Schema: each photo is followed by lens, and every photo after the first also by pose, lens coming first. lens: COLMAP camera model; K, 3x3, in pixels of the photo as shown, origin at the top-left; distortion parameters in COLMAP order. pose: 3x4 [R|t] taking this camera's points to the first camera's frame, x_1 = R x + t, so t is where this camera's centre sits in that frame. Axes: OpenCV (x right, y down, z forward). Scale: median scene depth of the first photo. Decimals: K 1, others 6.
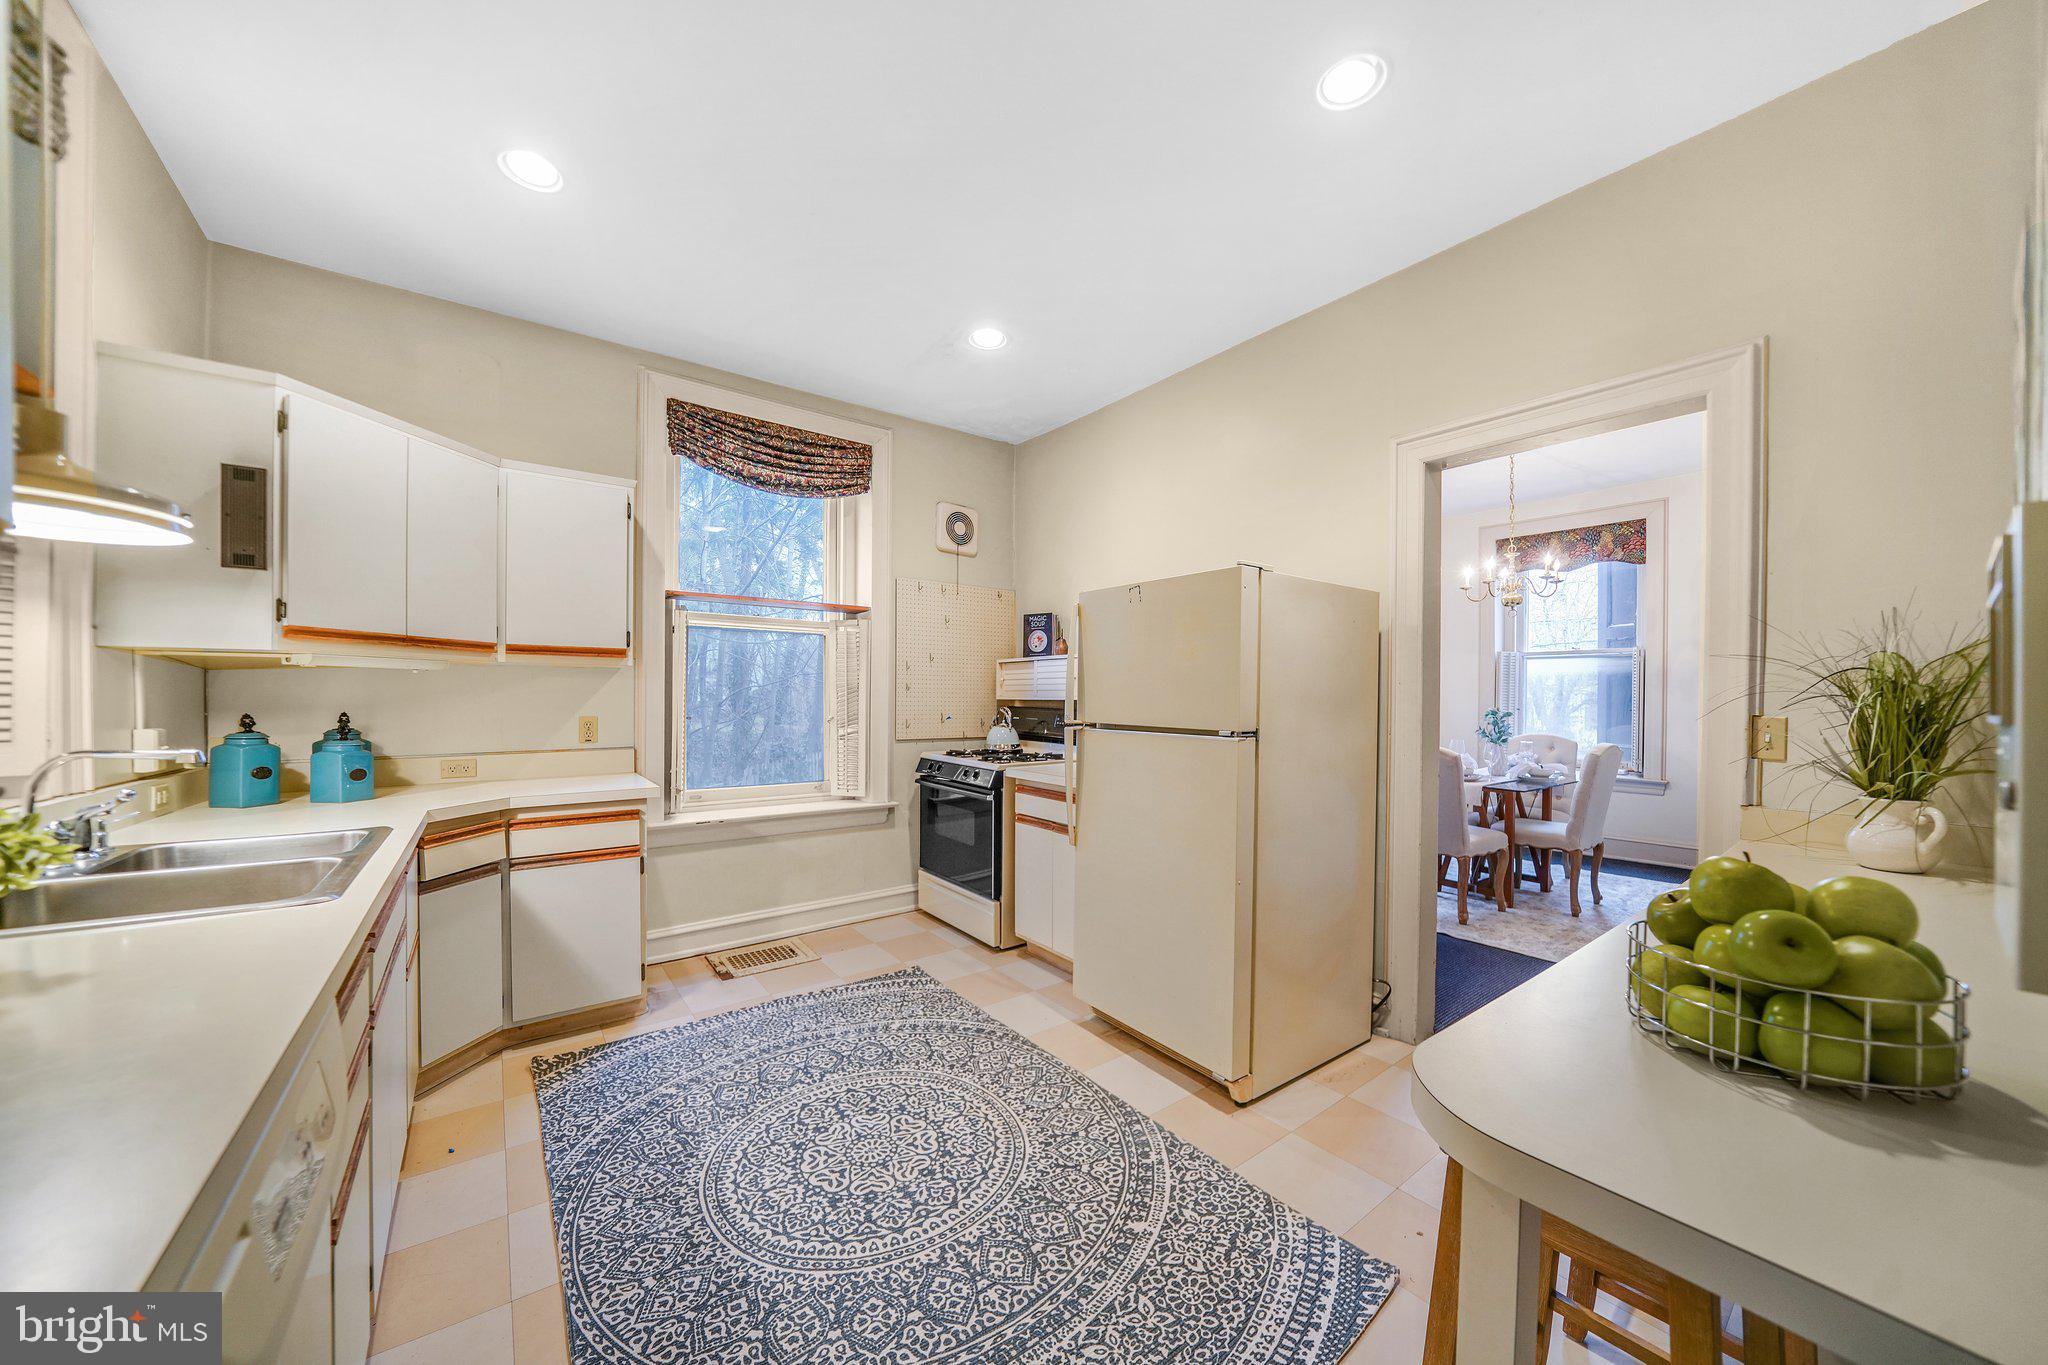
lens RADIAL K [[708.8, 0, 1023.8], [0, 708.8, 698.1], [0, 0, 1]] dist [-0.025424, 0.002088]
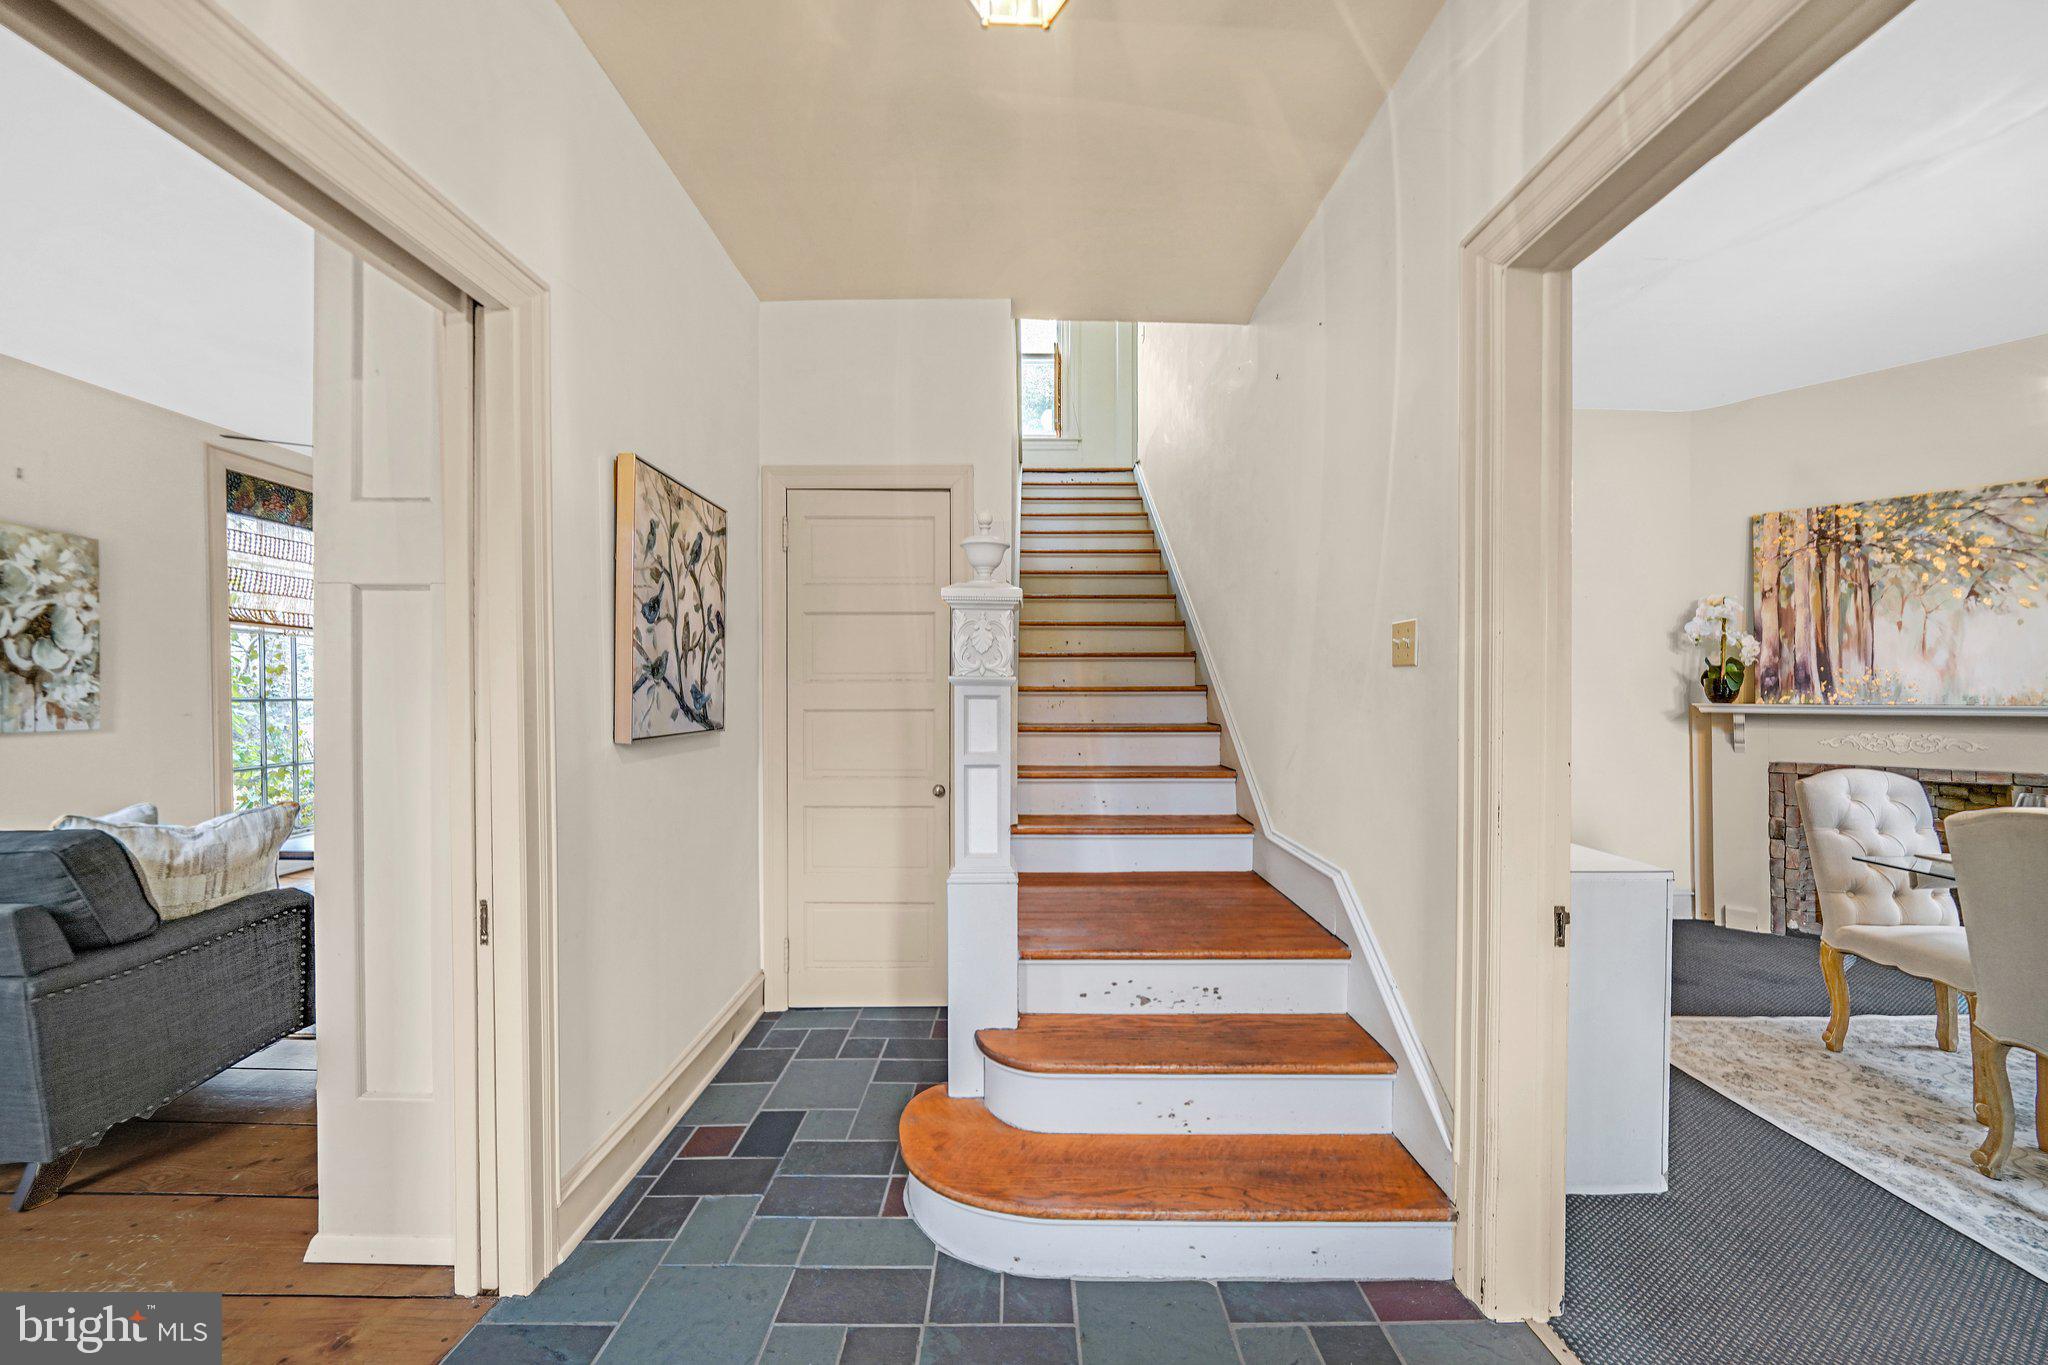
lens RADIAL K [[708.8, 0, 1030.9], [0, 708.8, 698.7], [0, 0, 1]] dist [-0.025424, 0.002088]
pose [[-0.591050, -0.000767, -0.806635, 2.268150], [-0.008244, 0.999953, 0.005090, 0.009129], [0.806593, 0.009658, -0.591028, 1.128675]]
